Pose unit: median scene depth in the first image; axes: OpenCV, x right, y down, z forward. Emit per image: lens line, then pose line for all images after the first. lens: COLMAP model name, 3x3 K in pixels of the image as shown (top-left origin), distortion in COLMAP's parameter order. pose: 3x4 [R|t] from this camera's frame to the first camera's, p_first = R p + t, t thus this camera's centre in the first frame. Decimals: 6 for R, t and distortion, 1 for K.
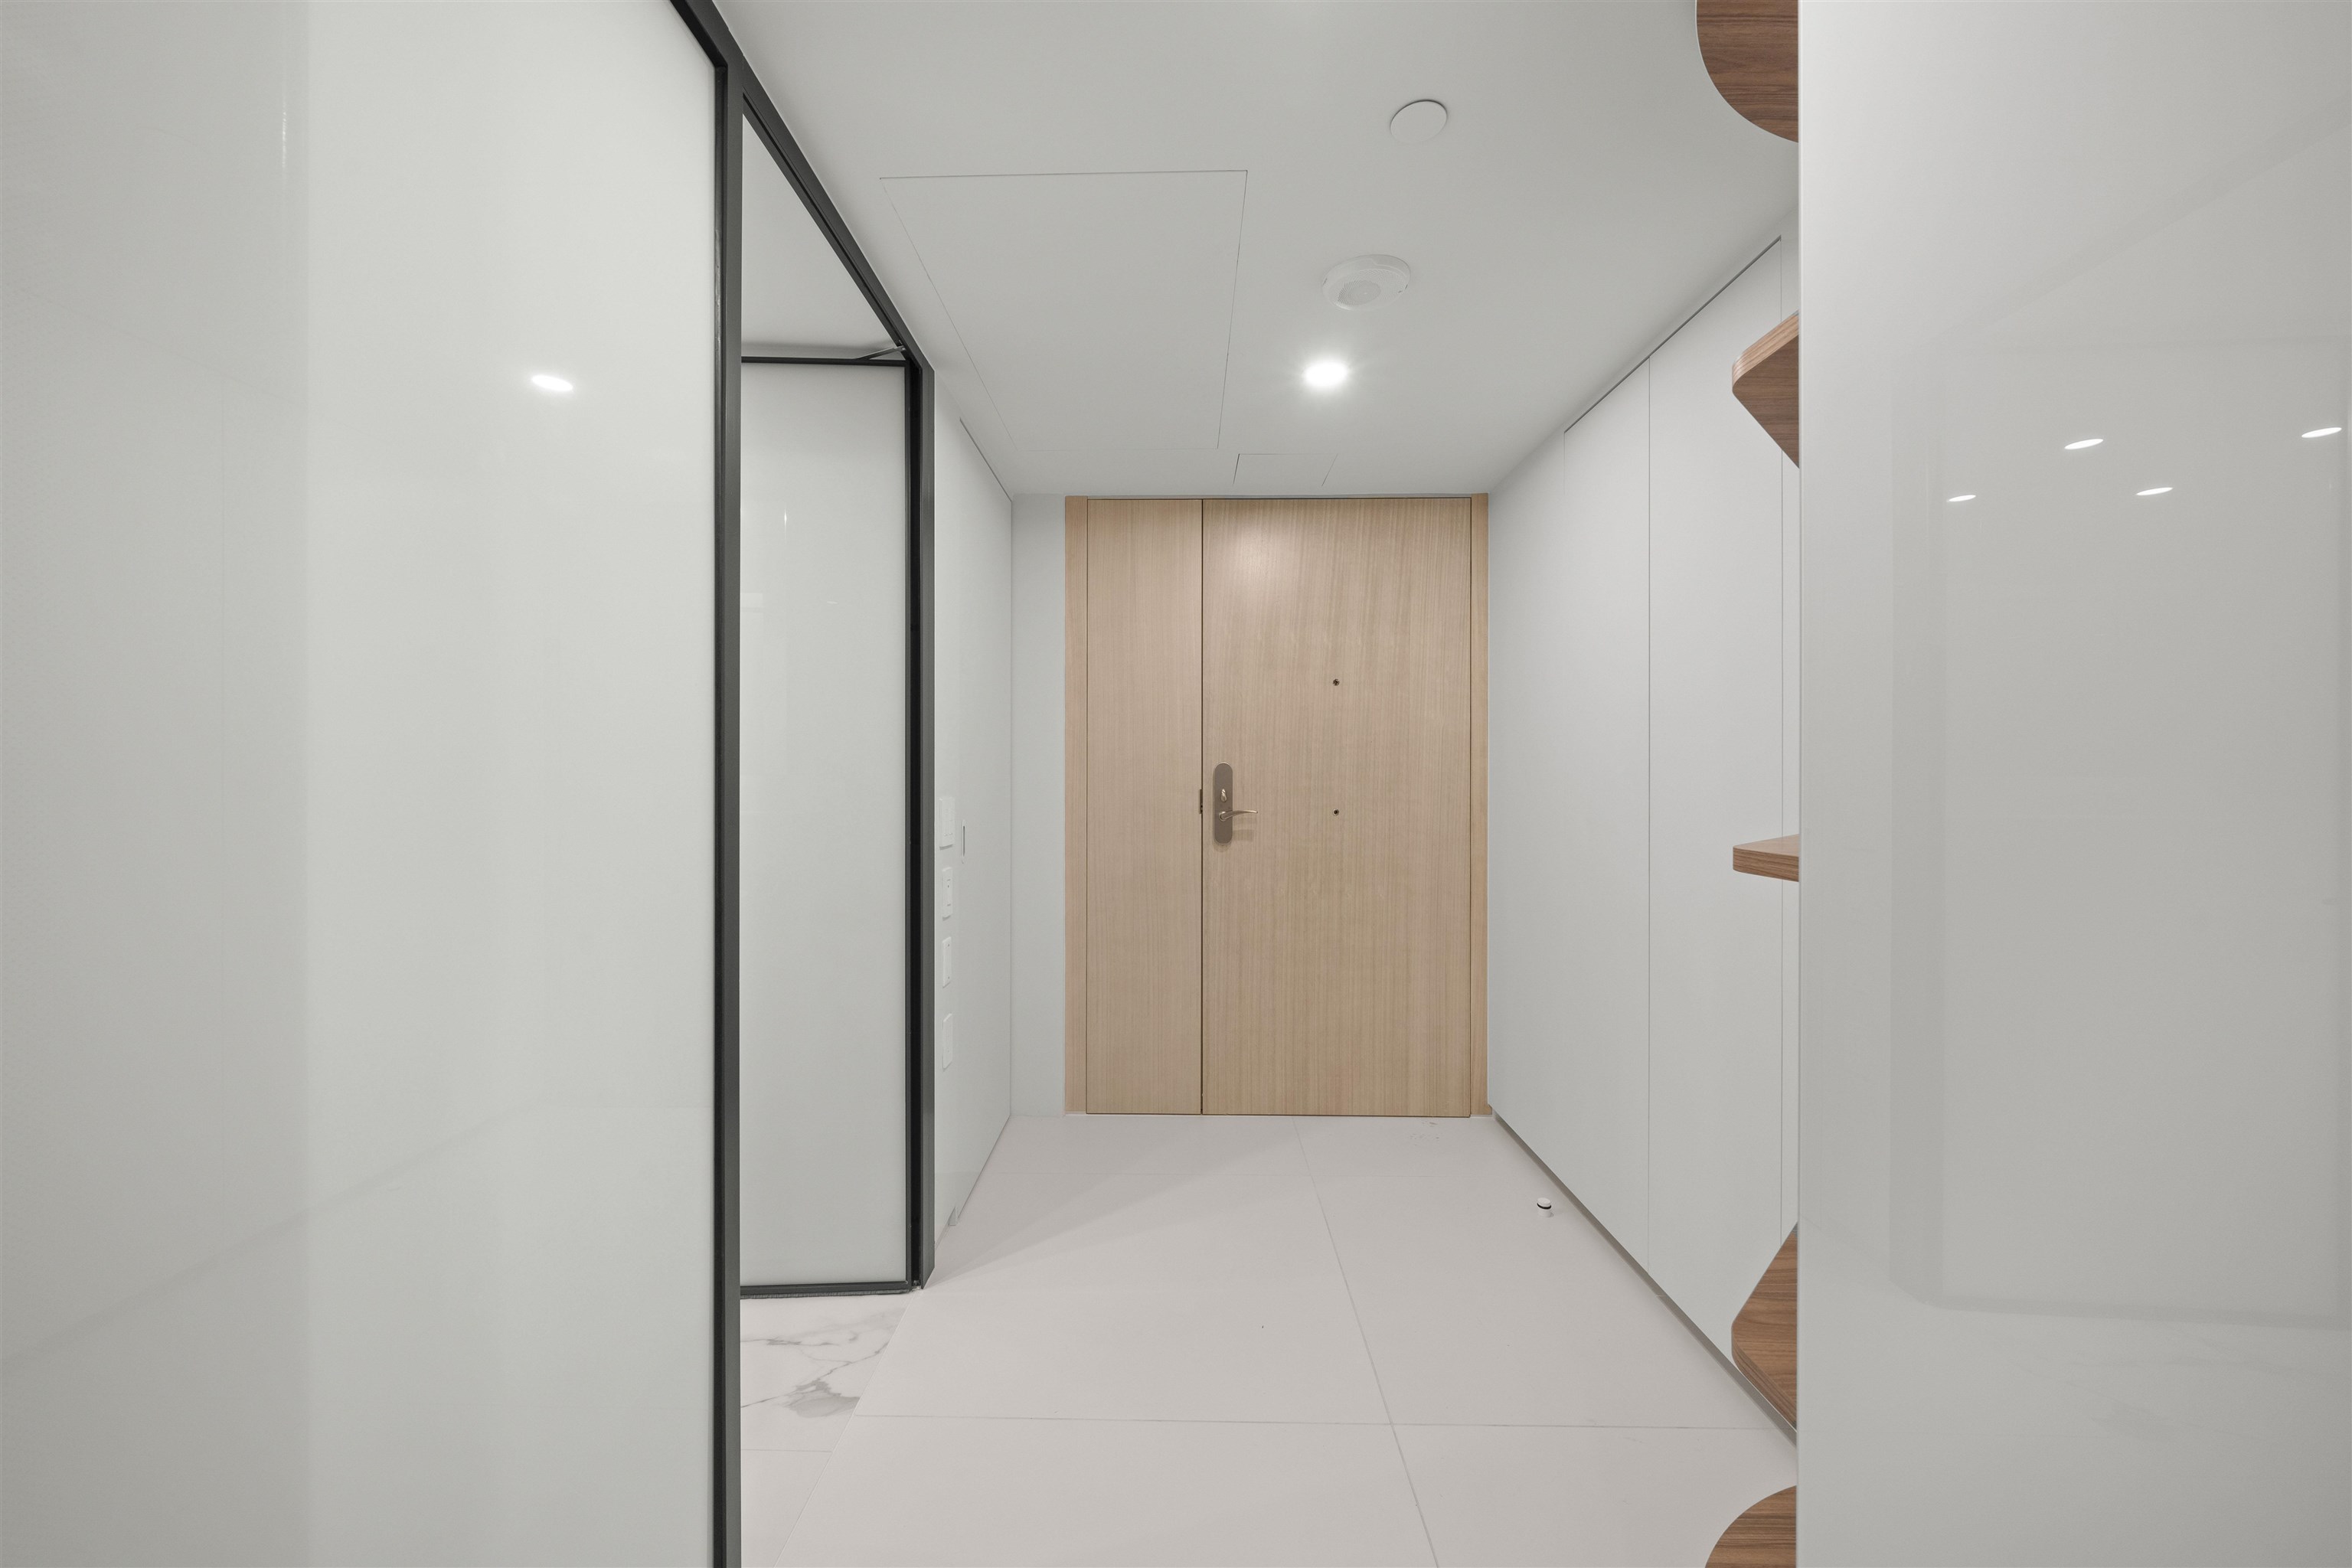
lens RADIAL K [[849.3, 0, 1182.0], [0, 849.3, 785.5], [0, 0, 1]] dist [0.004593, 0.000086]
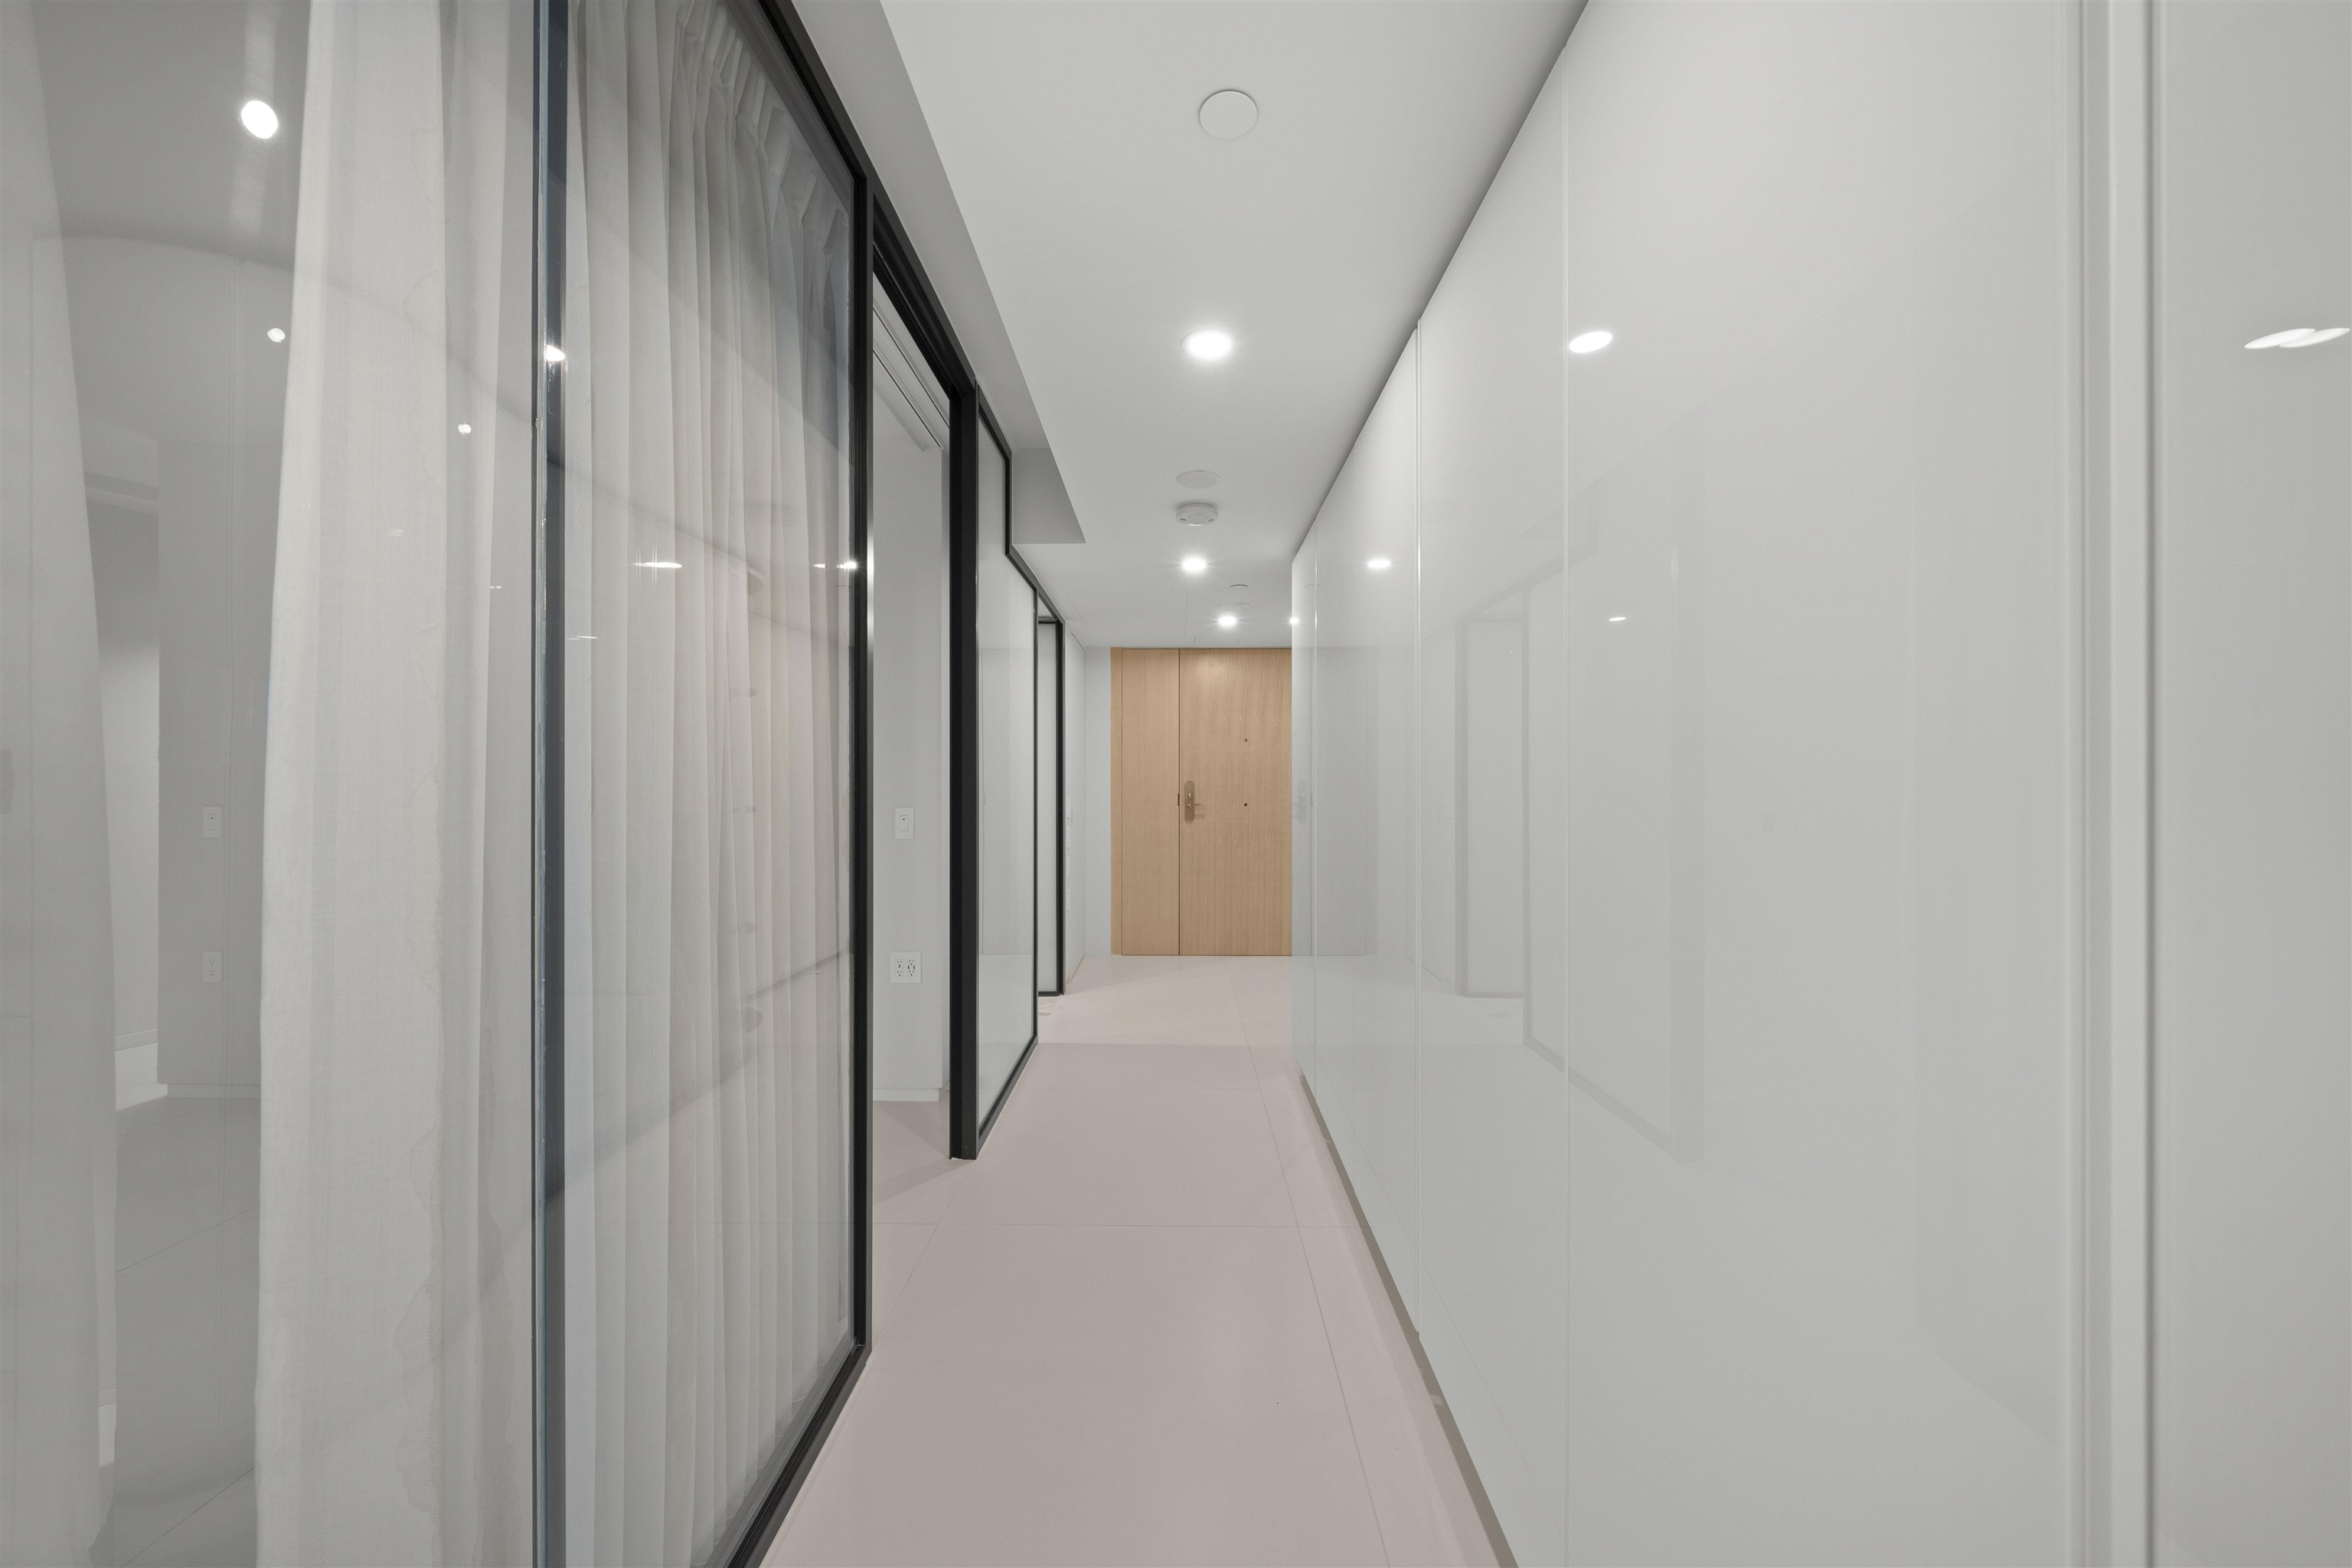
lens RADIAL K [[825.2, 0, 1166.3], [0, 825.2, 789.6], [0, 0, 1]] dist [-0.010129, 0.001471]
pose [[0.999886, -0.000697, -0.015058, 0.022566], [0.000713, 0.999999, 0.001102, -0.007066], [0.015057, -0.001113, 0.999886, -0.950790]]
